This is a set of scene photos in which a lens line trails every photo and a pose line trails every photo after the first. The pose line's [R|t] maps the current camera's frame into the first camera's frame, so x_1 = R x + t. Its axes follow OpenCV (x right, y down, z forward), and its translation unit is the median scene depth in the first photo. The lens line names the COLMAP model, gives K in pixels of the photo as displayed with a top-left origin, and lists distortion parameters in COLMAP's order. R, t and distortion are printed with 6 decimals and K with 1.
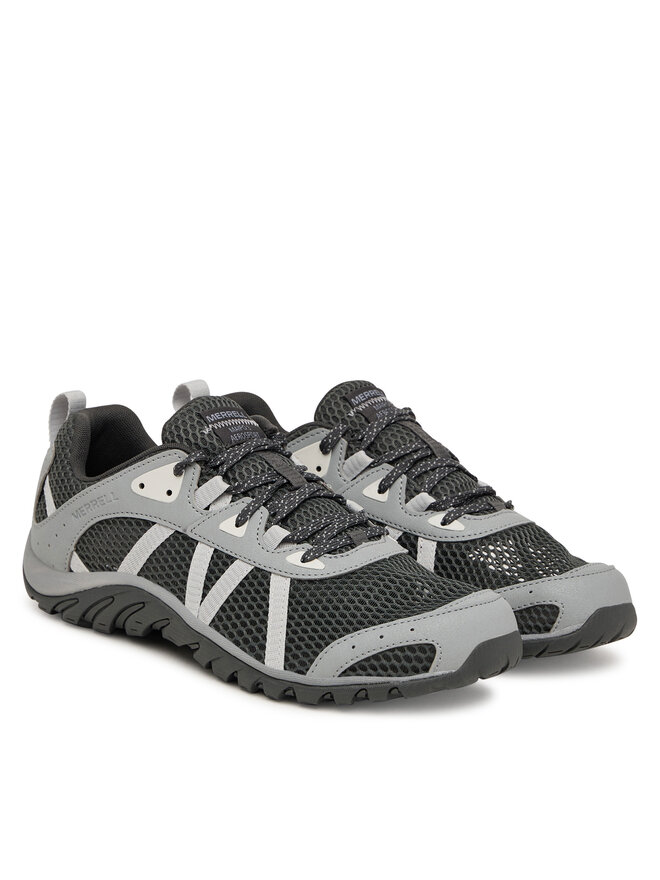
lens RADIAL K [[2556.4, 0, 330.0], [0, 2556.4, 440.0], [0, 0, 1]] dist [1.117939, 0.049113]
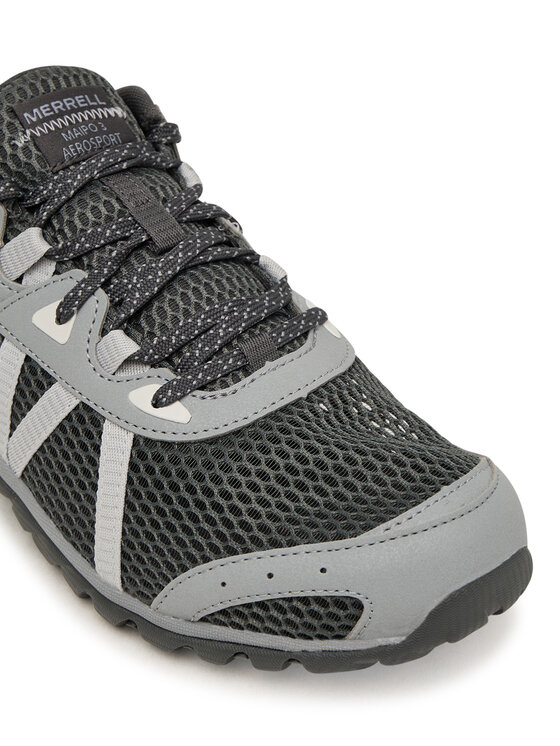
lens RADIAL K [[1358.8, 0, 280.0], [0, 1358.8, 373.0], [0, 0, 1]] dist [-0.098914, -0.066618]
pose [[0.986076, 0.051850, -0.158007, 0.064375], [0.015362, 0.917686, 0.397010, -0.079213], [0.165586, -0.393910, 0.904111, 0.722985]]
